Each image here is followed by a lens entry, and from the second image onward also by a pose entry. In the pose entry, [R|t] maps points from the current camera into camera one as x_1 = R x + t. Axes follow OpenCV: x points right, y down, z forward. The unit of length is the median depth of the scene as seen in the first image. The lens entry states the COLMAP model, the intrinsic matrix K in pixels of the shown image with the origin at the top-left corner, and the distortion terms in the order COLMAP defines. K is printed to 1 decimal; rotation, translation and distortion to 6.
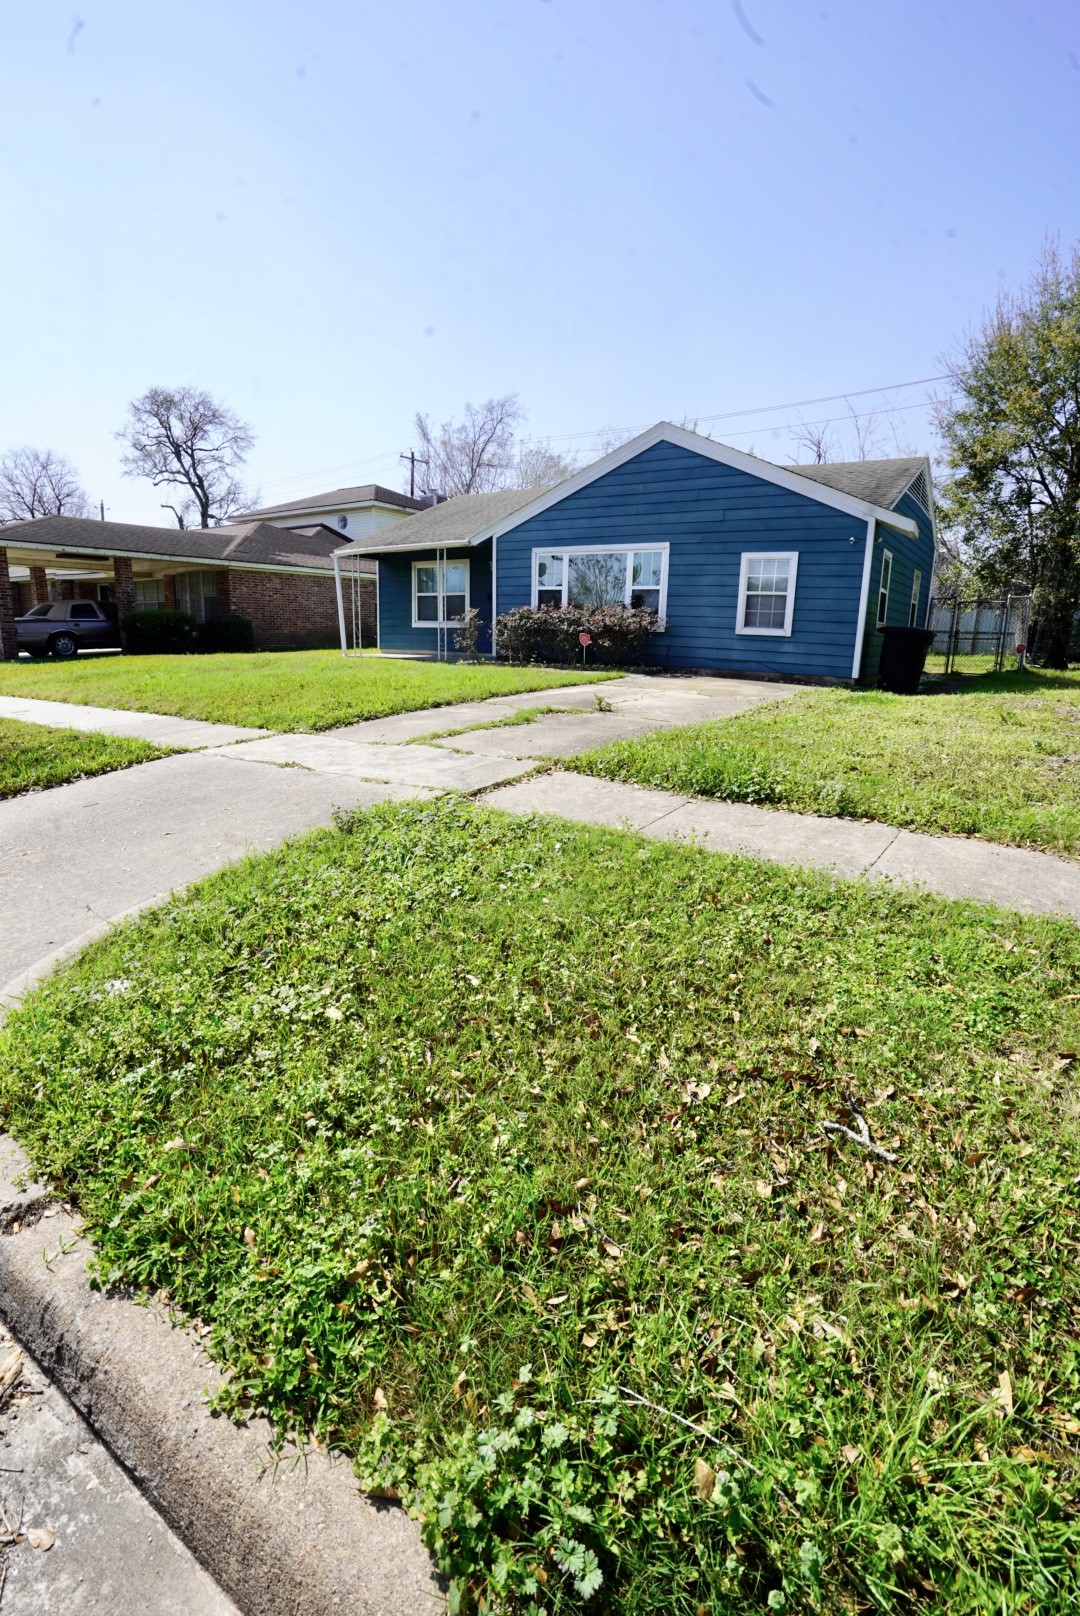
lens RADIAL K [[752.0, 0, 540.0], [0, 752.0, 808.0], [0, 0, 1]] dist [-0.053341, 0.025012]
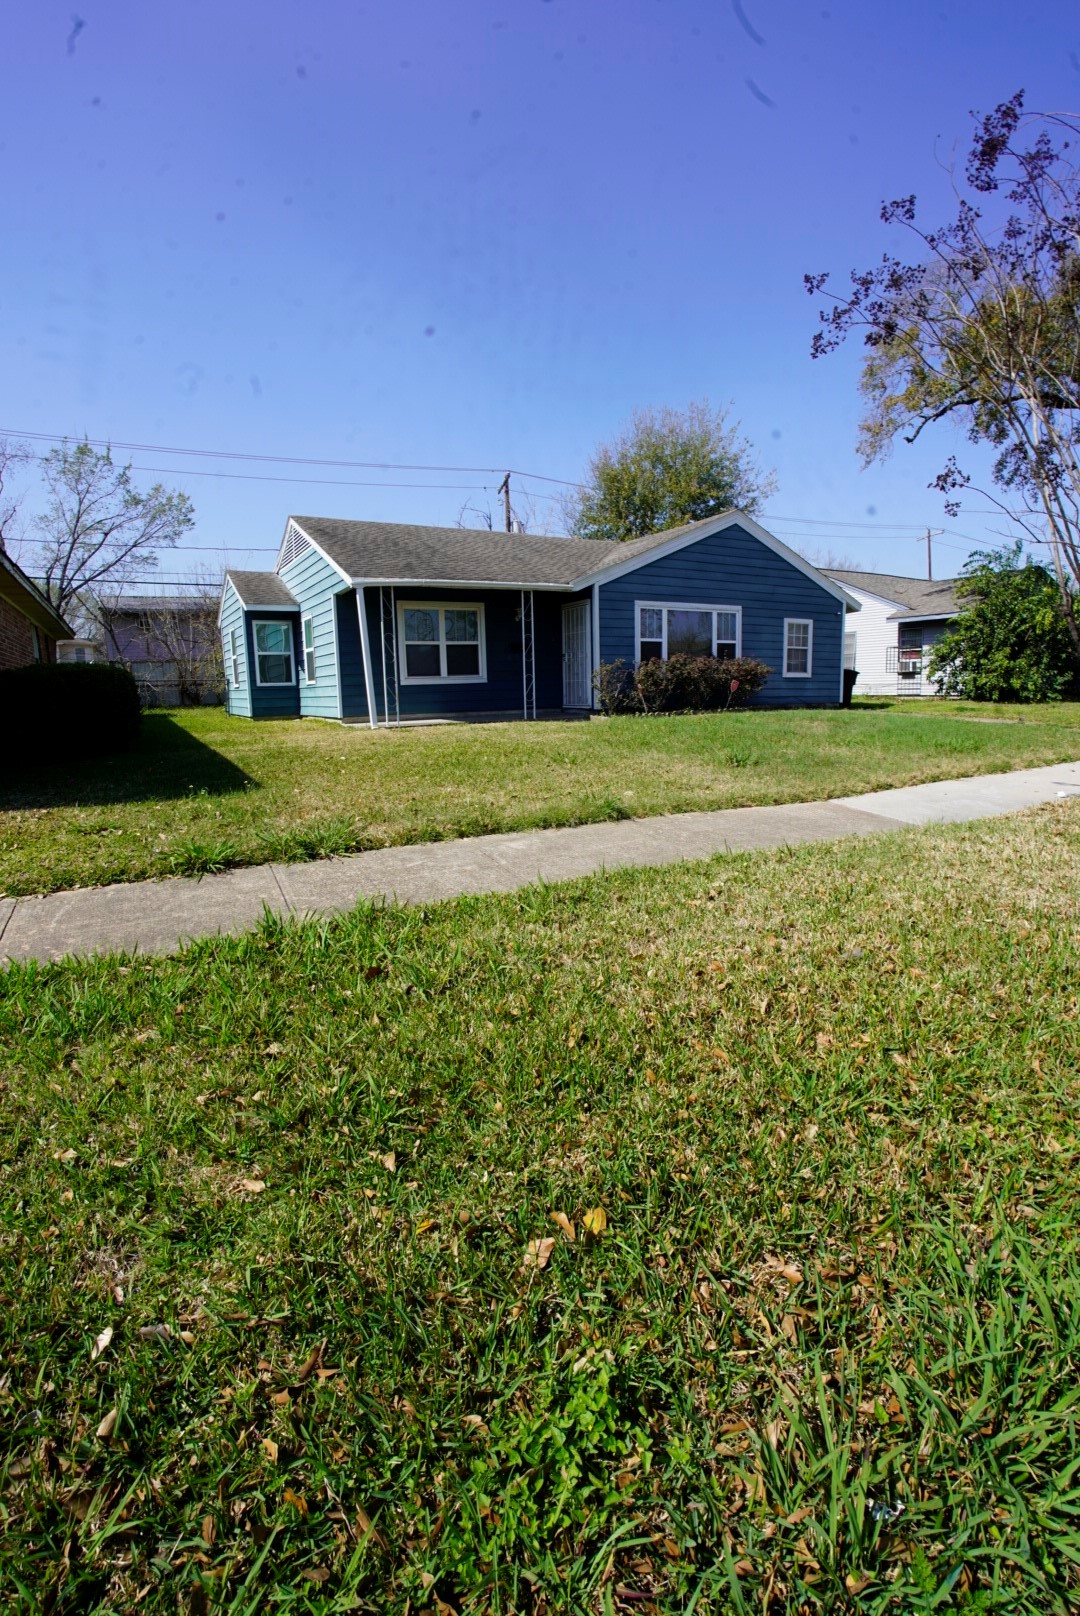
lens RADIAL K [[755.2, 0, 540.0], [0, 755.2, 808.0], [0, 0, 1]] dist [-0.055607, 0.031515]
pose [[0.440360, -0.181854, 0.879211, -1.039277], [0.234450, 0.968586, 0.082914, -0.196348], [-0.866670, 0.169620, 0.469162, 0.703225]]
